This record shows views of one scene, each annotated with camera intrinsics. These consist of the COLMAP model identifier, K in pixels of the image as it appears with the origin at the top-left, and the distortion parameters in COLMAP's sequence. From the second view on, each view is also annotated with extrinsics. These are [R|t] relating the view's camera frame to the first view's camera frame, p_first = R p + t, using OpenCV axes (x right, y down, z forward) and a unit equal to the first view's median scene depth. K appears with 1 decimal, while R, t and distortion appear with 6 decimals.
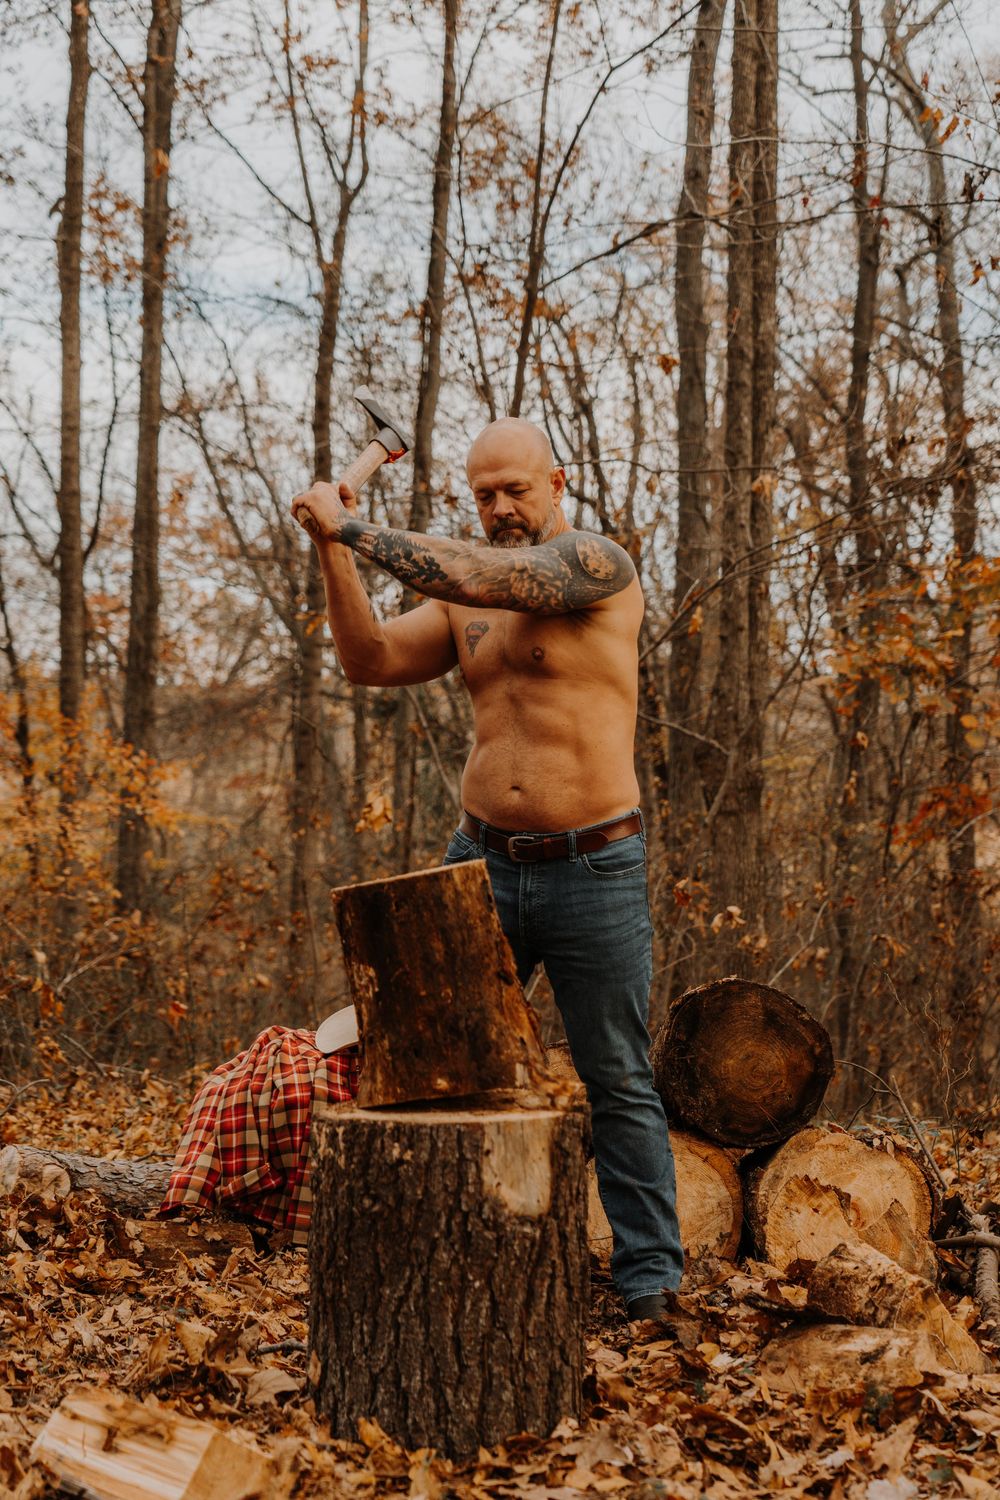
lens RADIAL K [[2400.7, 0, 498.0], [0, 2400.7, 763.7], [0, 0, 1]] dist [0.048470, 0.000000]
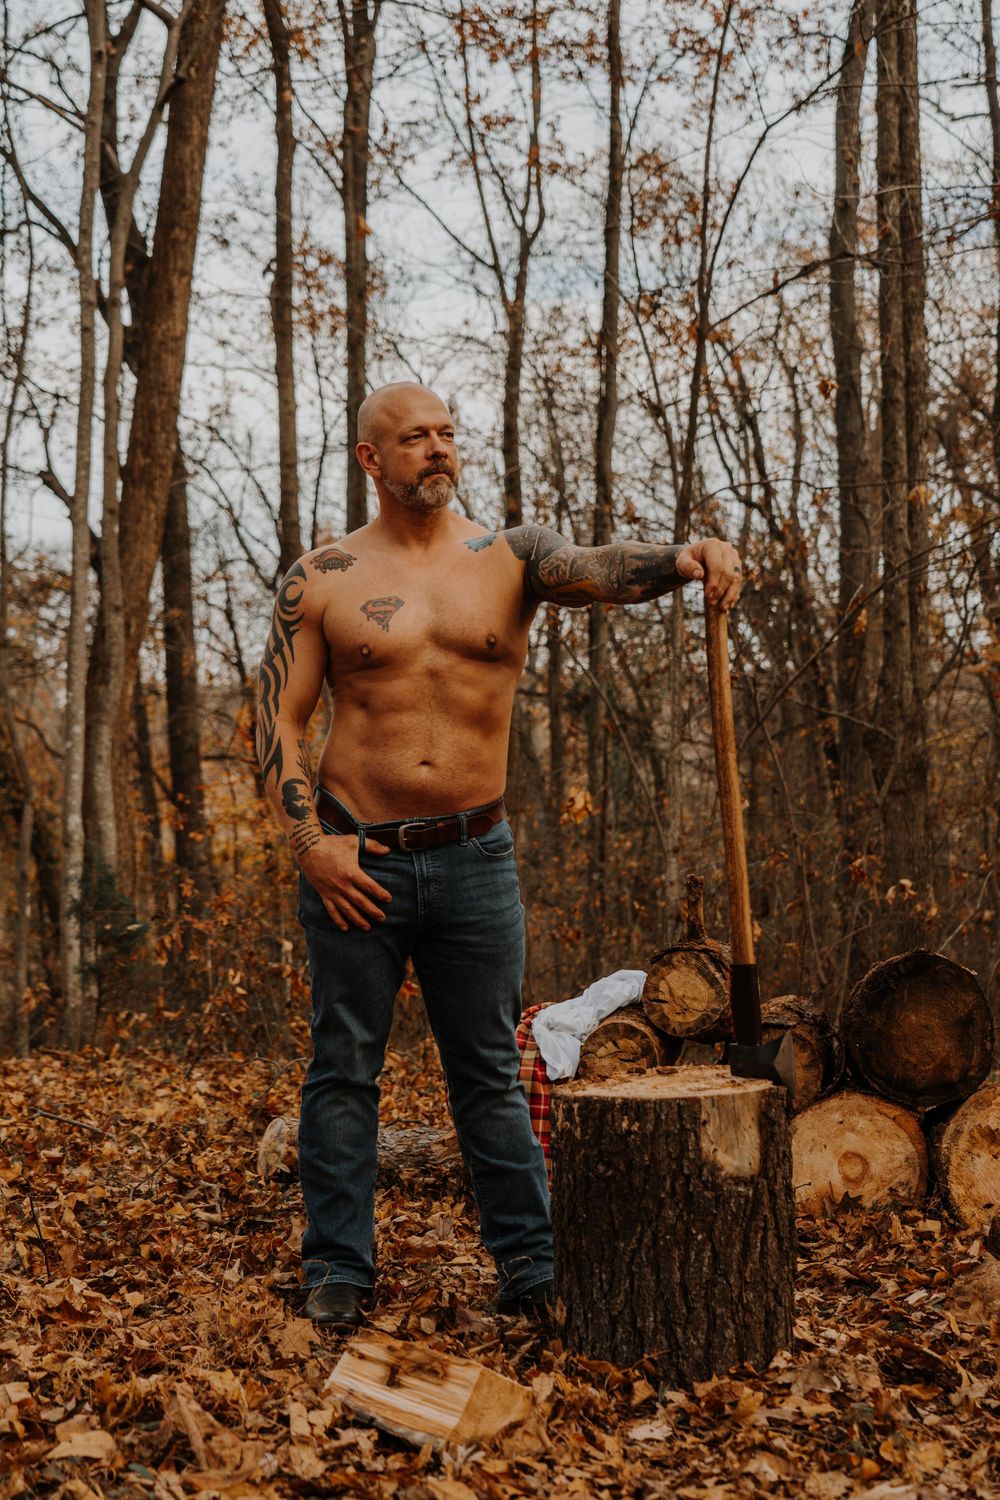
lens RADIAL K [[2186.2, 0, 501.3], [0, 2186.2, 756.1], [0, 0, 1]] dist [0.032792, 0.000000]
pose [[0.996010, -0.035302, -0.081964, -0.001494], [0.035458, 0.999371, 0.000455, -0.002932], [0.081896, -0.003359, 0.996635, -0.008623]]
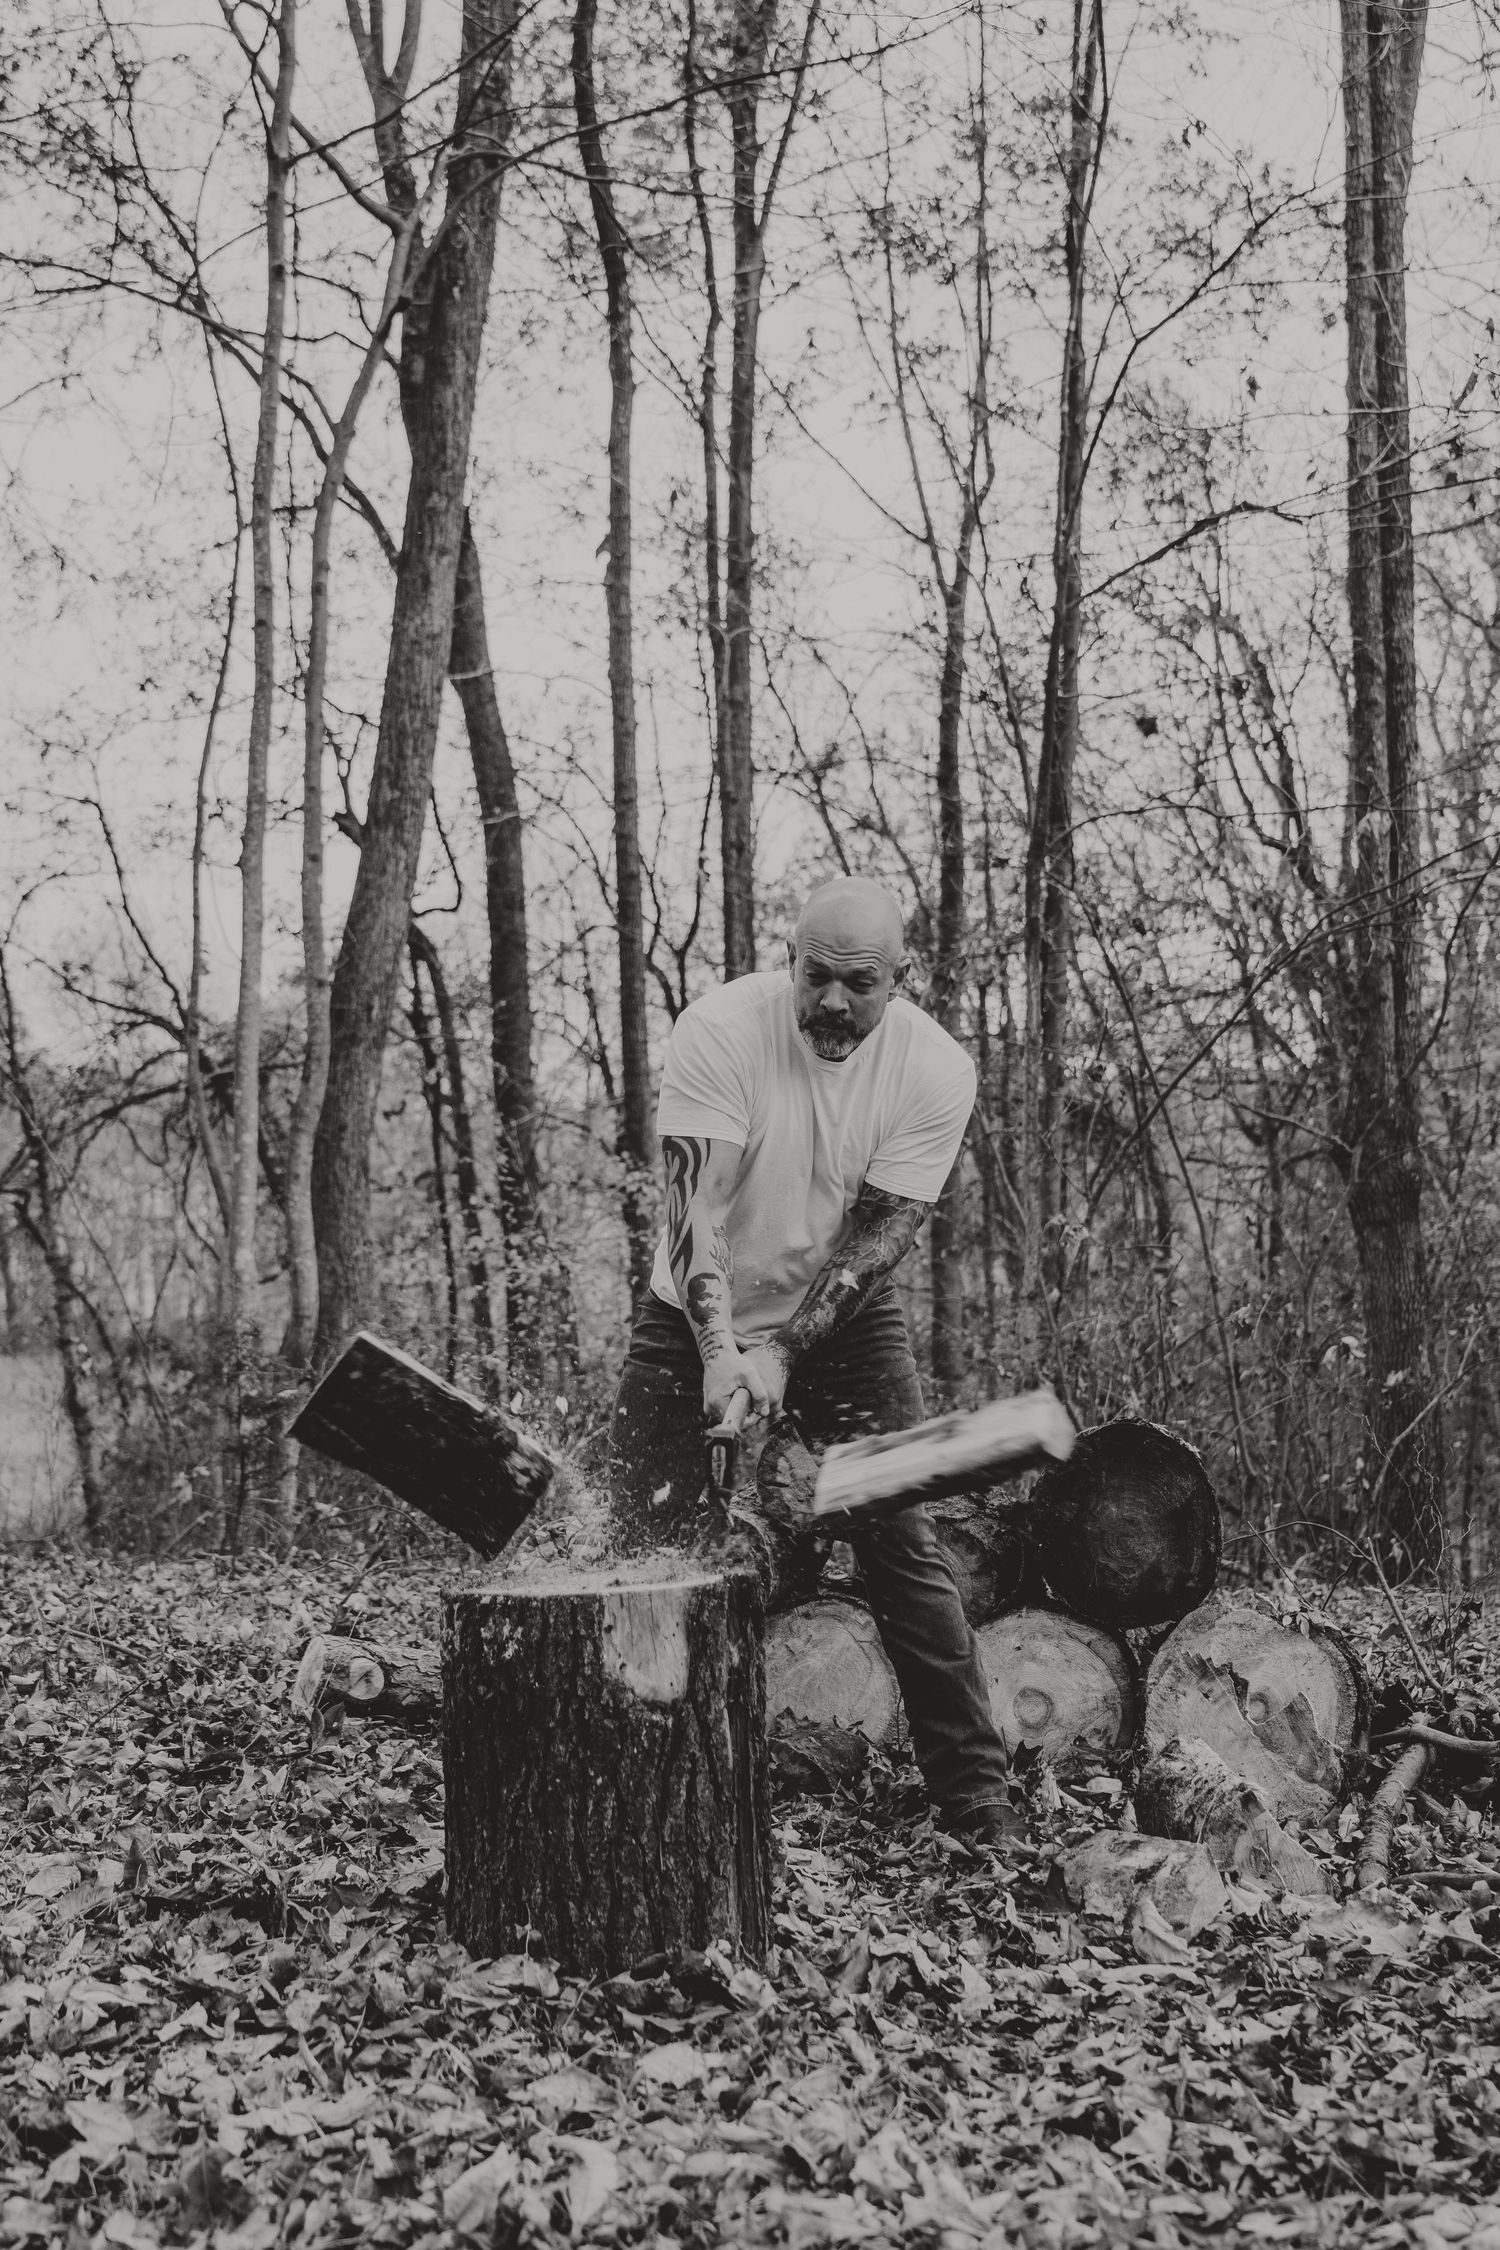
lens RADIAL K [[2884.1, 0, 728.0], [0, 2884.1, 1056.6], [0, 0, 1]] dist [0.082040, 0.000000]
pose [[0.986476, -0.043527, -0.158022, 0.035070], [0.036614, 0.998252, -0.046399, 0.000714], [0.159766, 0.039985, 0.986345, -0.006586]]
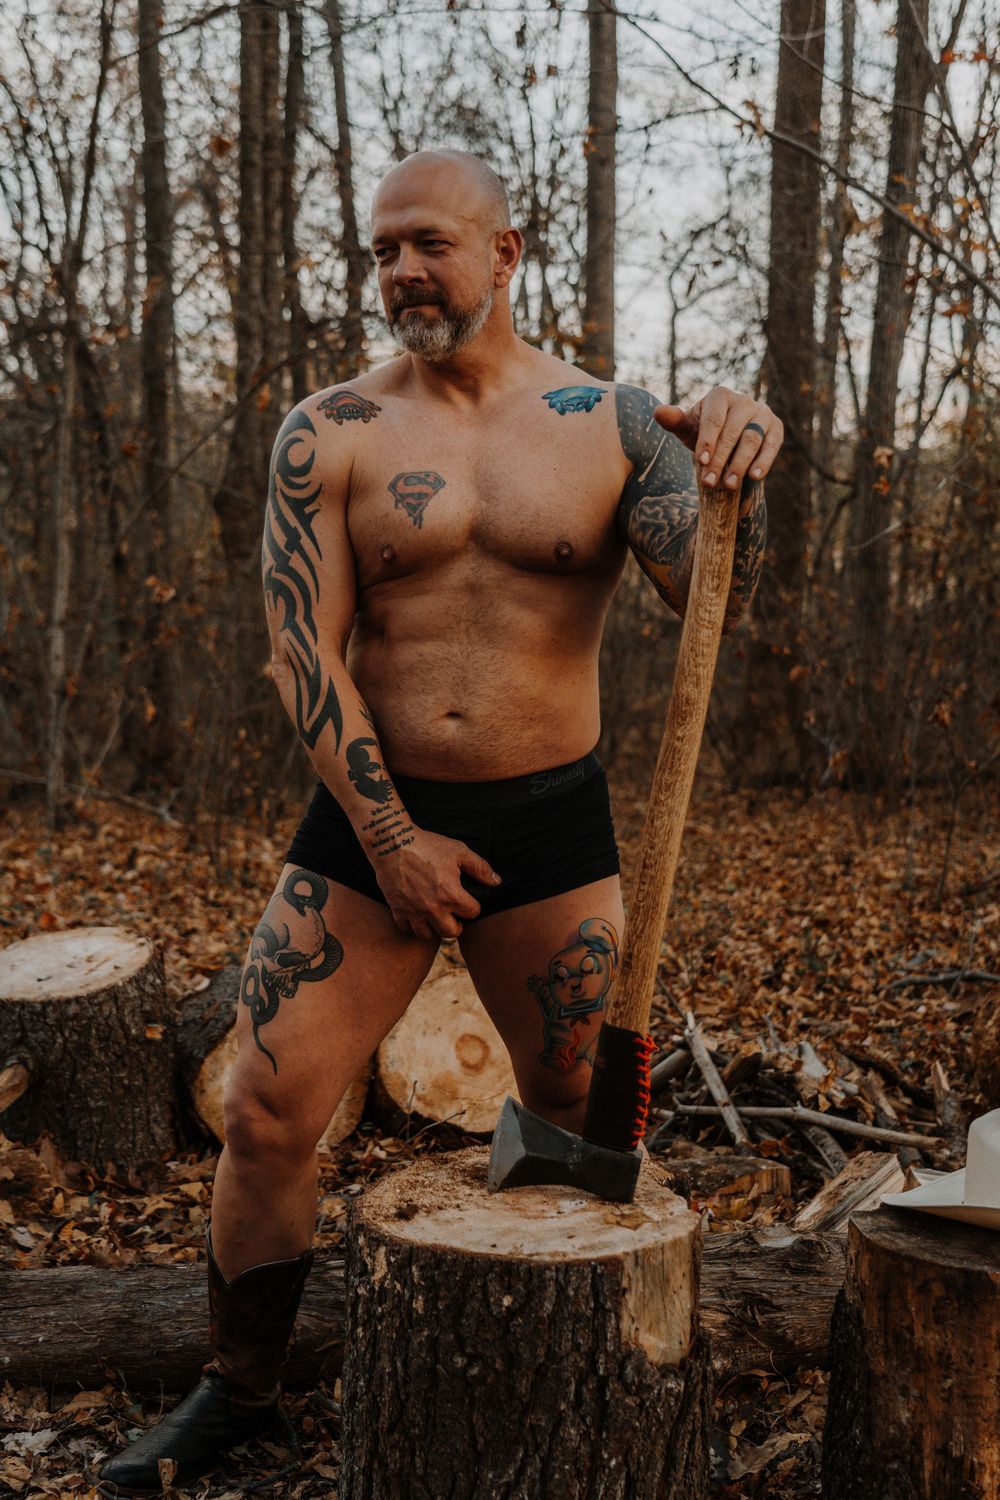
lens RADIAL K [[1922.7, 0, 452.1], [0, 1922.7, 747.5], [0, 0, 1]] dist [0.082040, 0.000000]
pose [[0.970408, -0.026763, 0.239985, -0.032866], [-0.007219, 0.990179, 0.139615, -0.015661], [-0.241365, -0.137216, 0.960685, 0.073015]]
